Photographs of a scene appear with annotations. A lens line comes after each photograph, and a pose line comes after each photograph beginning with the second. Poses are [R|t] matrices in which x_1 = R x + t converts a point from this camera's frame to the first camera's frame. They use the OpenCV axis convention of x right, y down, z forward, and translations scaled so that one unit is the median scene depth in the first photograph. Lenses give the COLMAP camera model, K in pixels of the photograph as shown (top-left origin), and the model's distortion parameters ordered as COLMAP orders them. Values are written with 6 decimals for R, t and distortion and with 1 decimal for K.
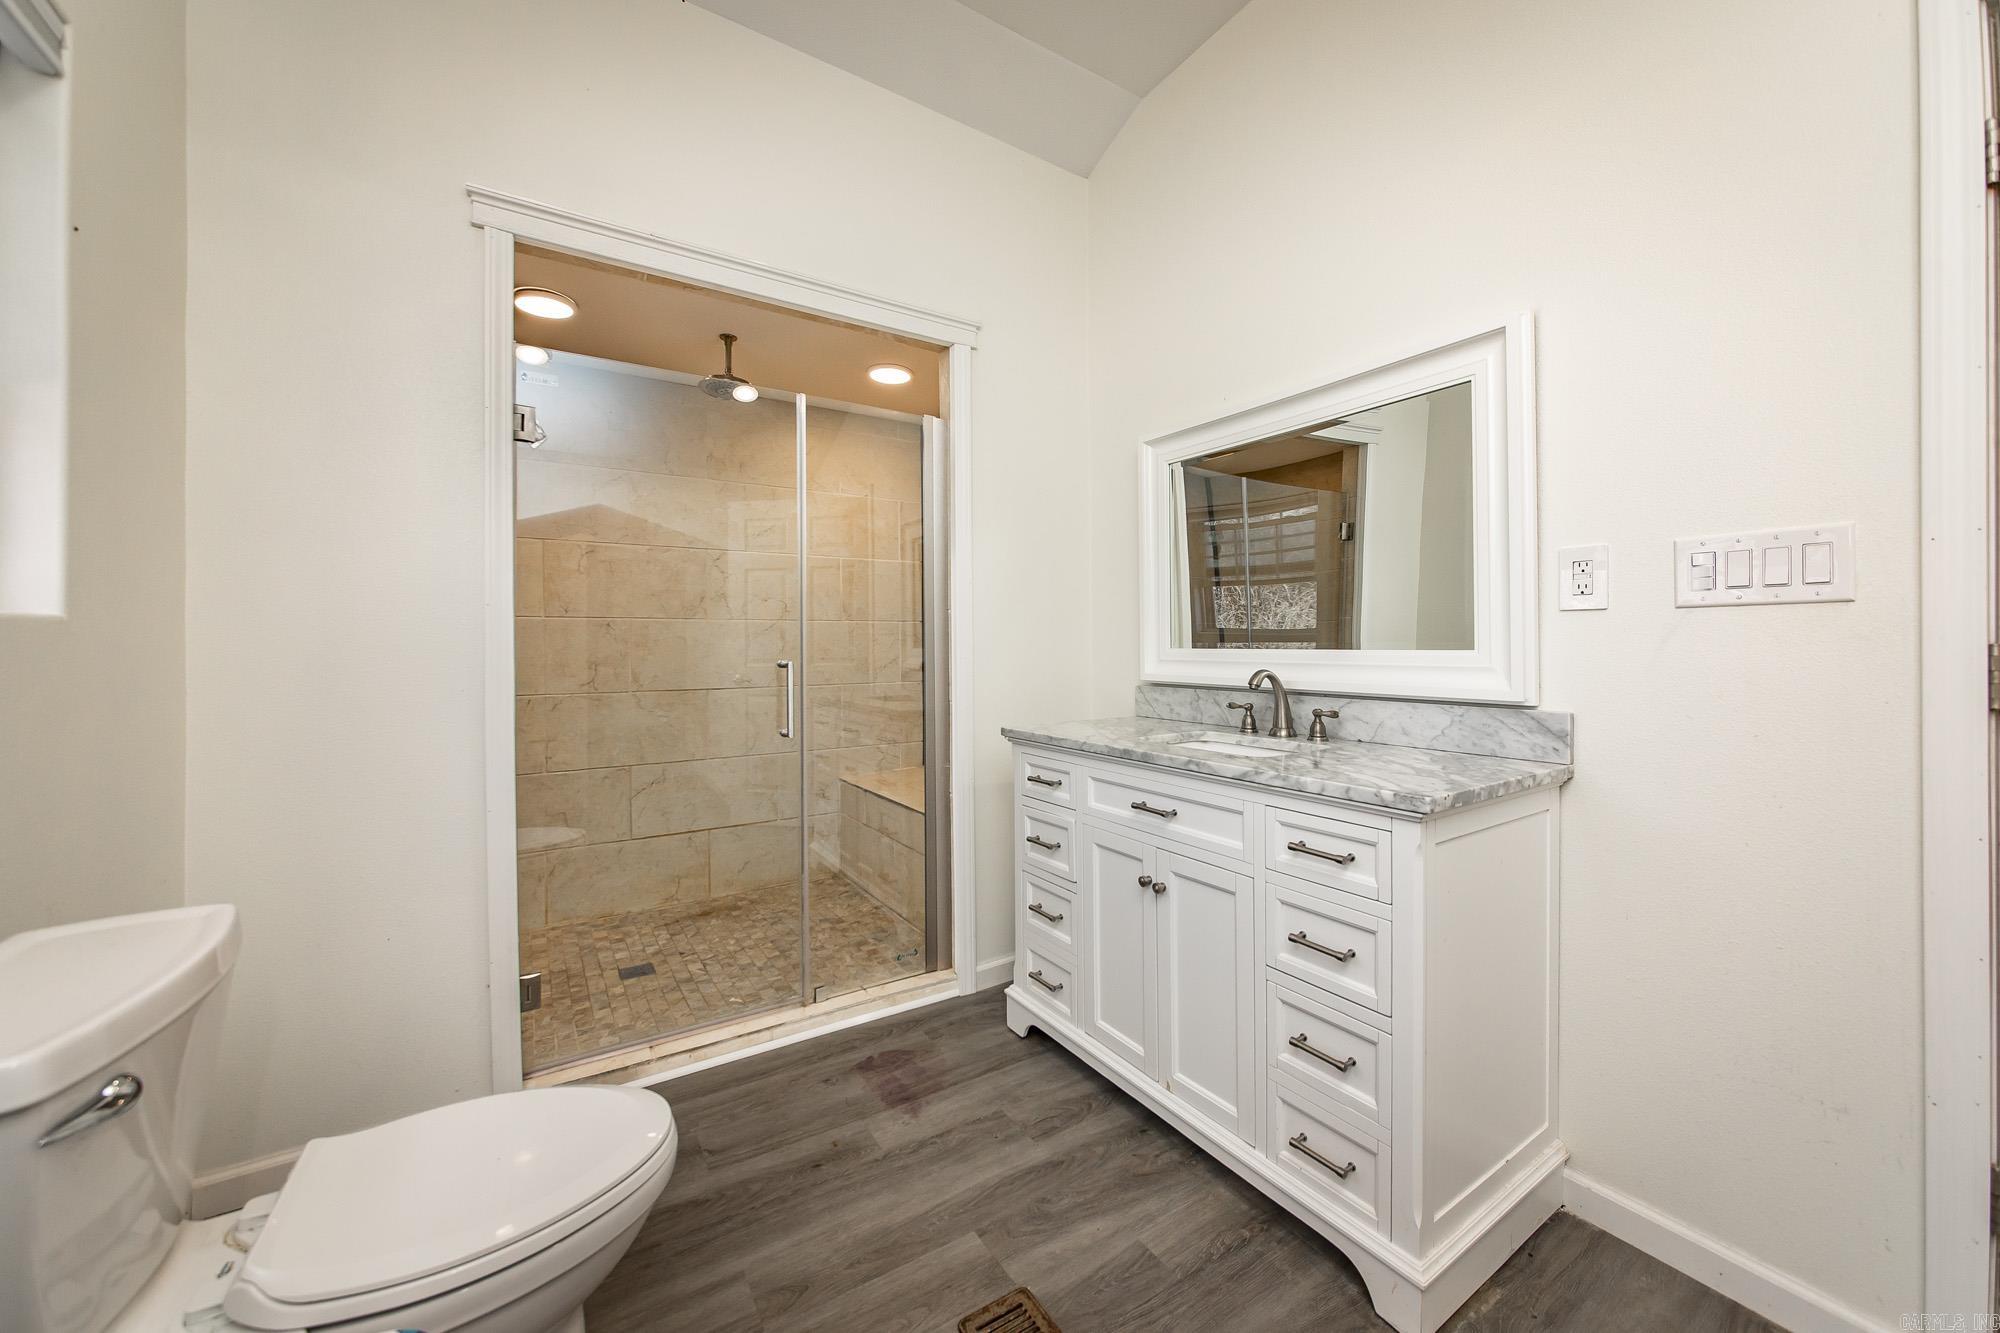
lens RADIAL K [[734.6, 0, 996.2], [0, 734.6, 648.9], [0, 0, 1]] dist [-0.012385, 0.002866]
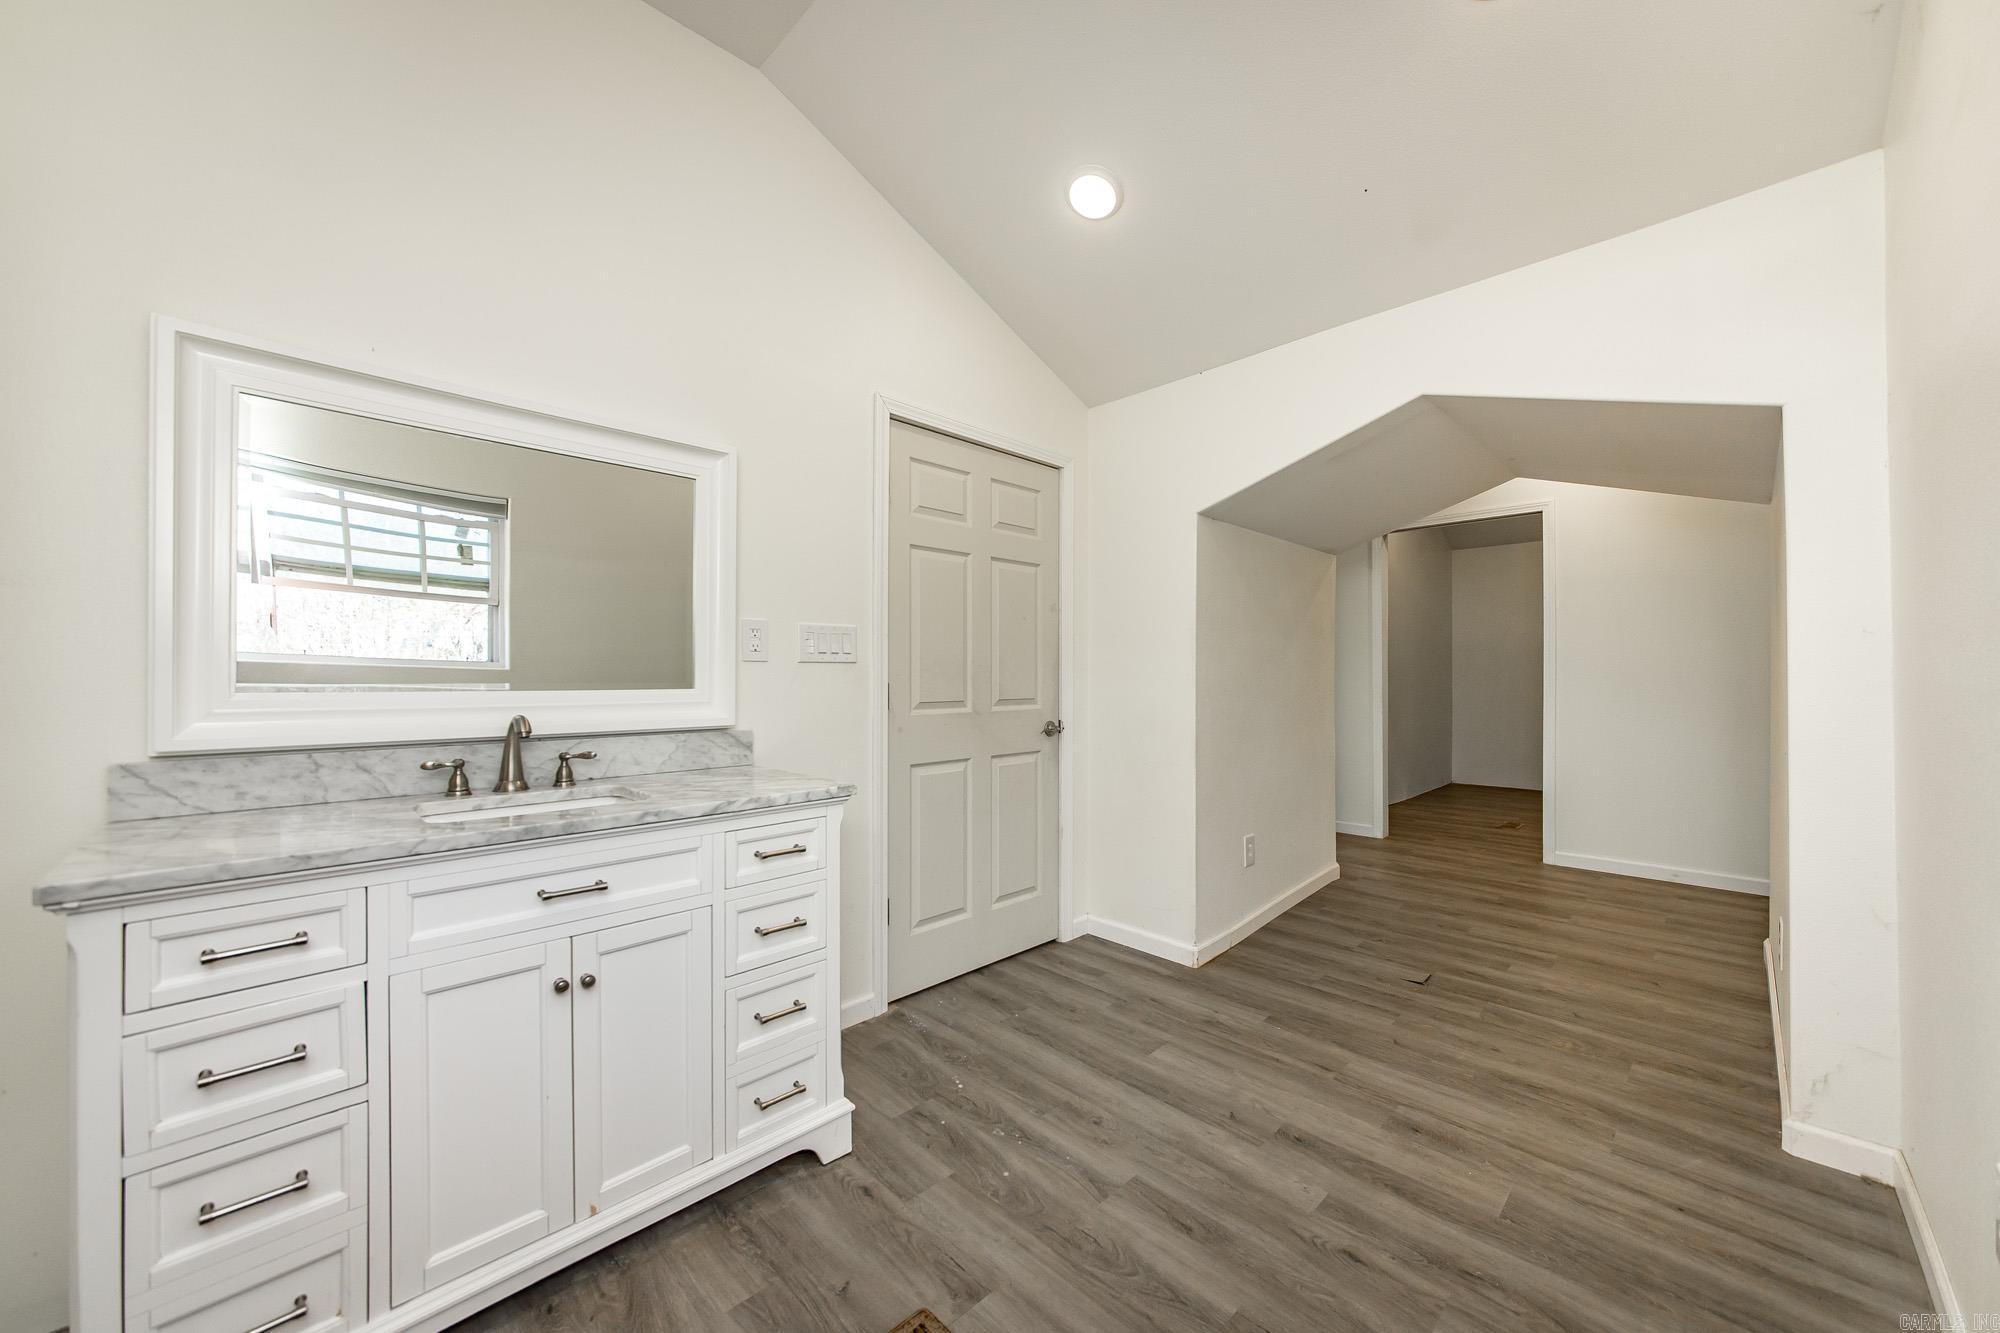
lens RADIAL K [[734.6, 0, 995.9], [0, 734.6, 672.8], [0, 0, 1]] dist [-0.012385, 0.002866]
pose [[-0.205114, 0.008052, 0.978705, -0.713638], [0.008739, 0.999941, -0.006395, -0.013647], [-0.978699, 0.007241, -0.205173, 0.740932]]
